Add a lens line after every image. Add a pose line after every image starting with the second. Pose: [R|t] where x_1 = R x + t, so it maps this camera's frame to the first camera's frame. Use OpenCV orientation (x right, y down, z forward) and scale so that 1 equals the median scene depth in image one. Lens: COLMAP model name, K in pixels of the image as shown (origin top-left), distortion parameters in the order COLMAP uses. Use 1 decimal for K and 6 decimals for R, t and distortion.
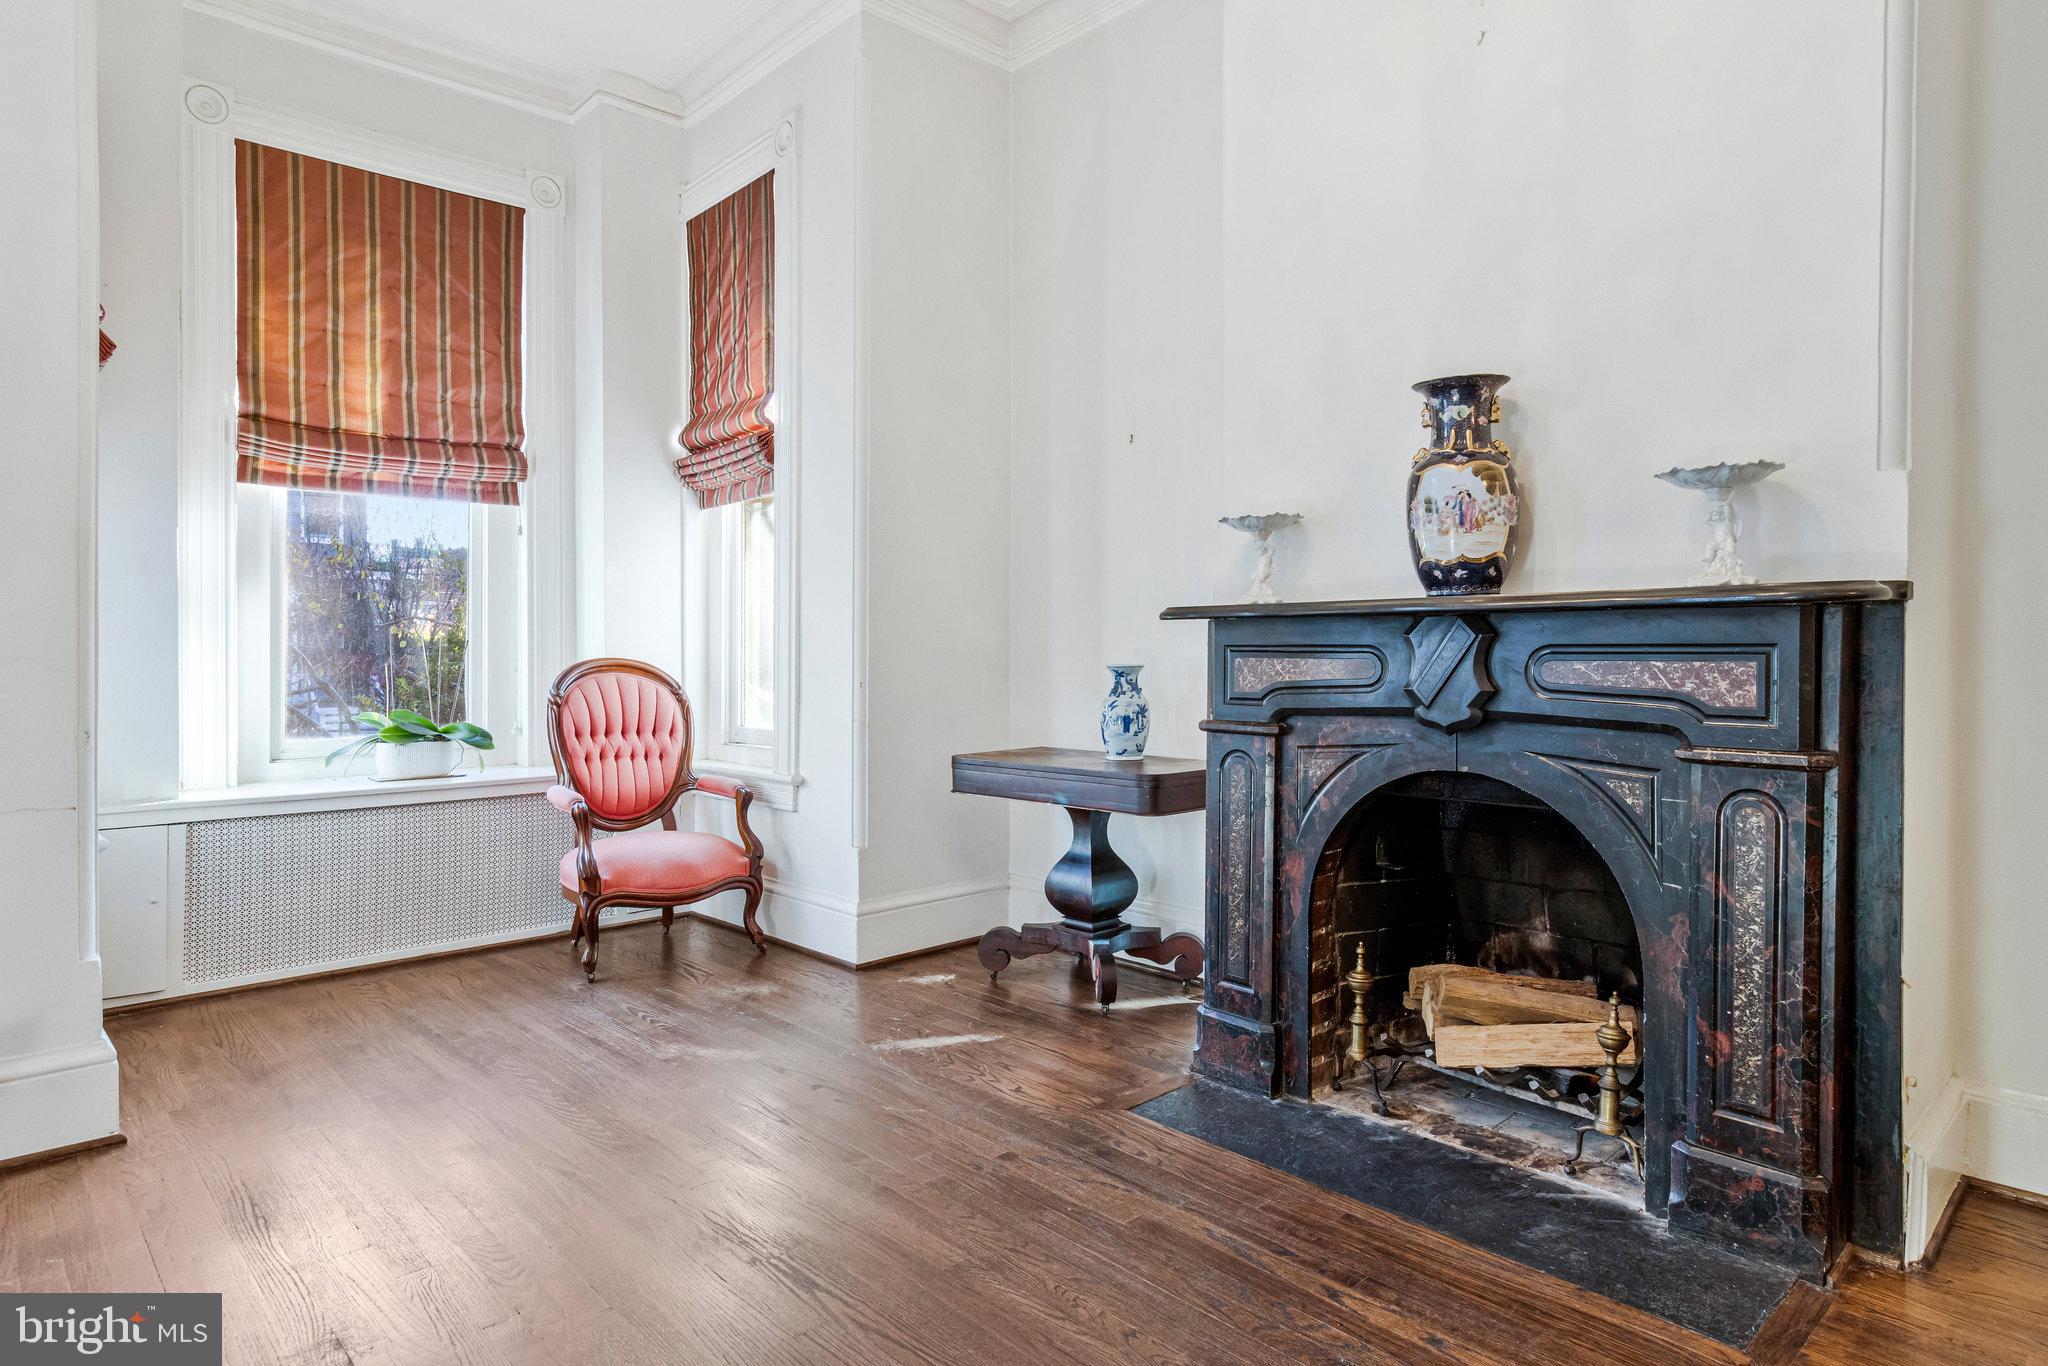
lens RADIAL K [[1148.7, 0, 1020.3], [0, 1148.7, 661.7], [0, 0, 1]] dist [-0.006561, -0.000200]
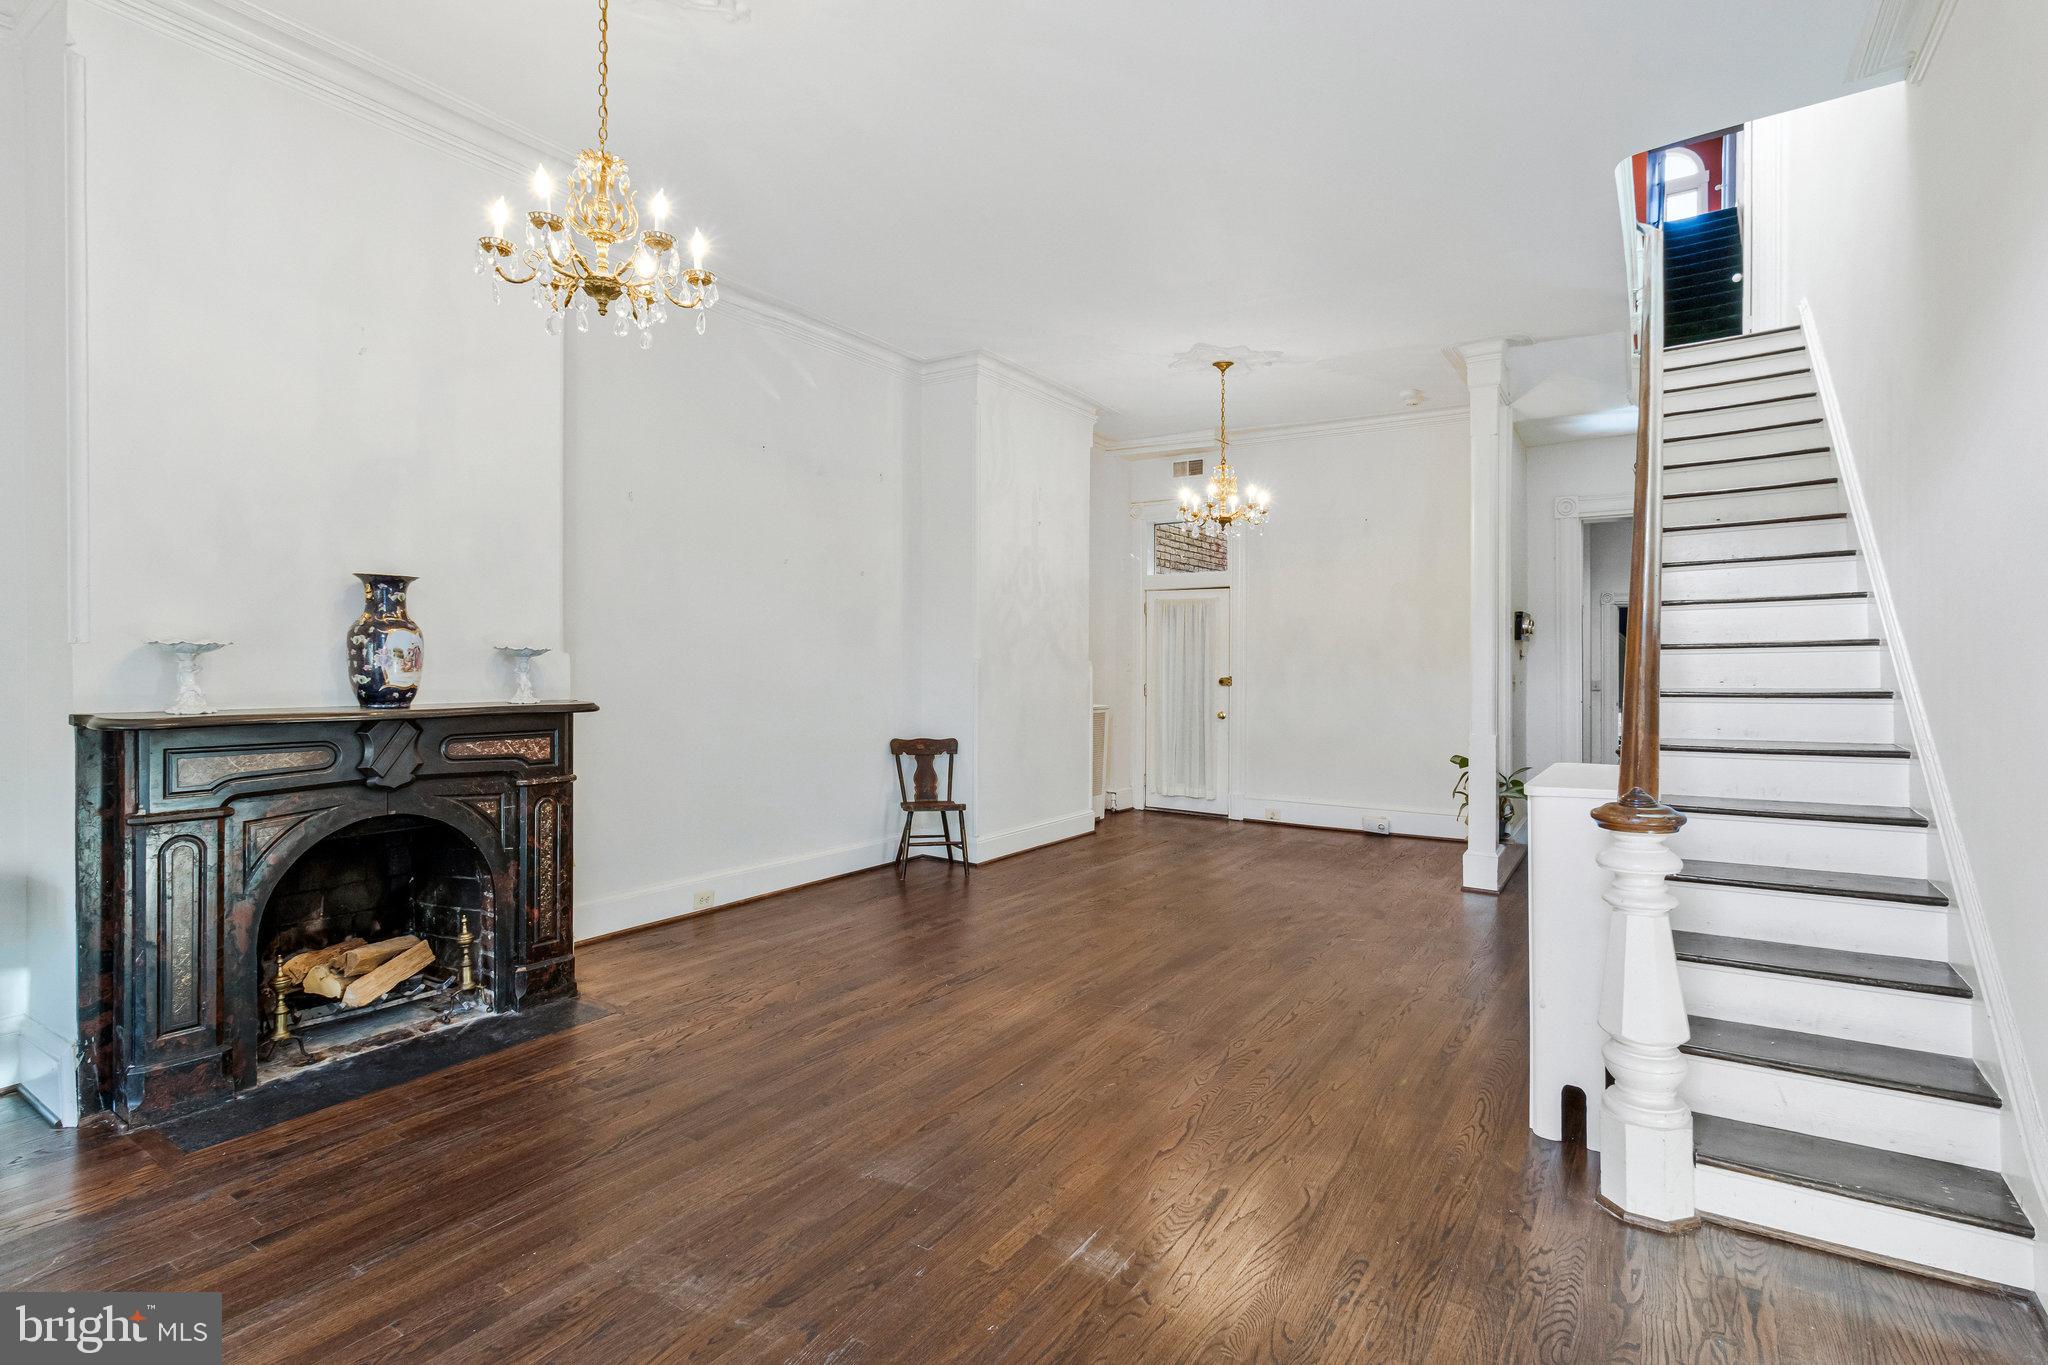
lens RADIAL K [[933.1, 0, 1018.7], [0, 933.1, 674.5], [0, 0, 1]] dist [-0.000114, 0.000793]
pose [[-0.222645, -0.005438, 0.974884, -1.065755], [0.008077, 0.999940, 0.007422, -0.102696], [-0.974866, 0.009527, -0.222588, 0.396906]]
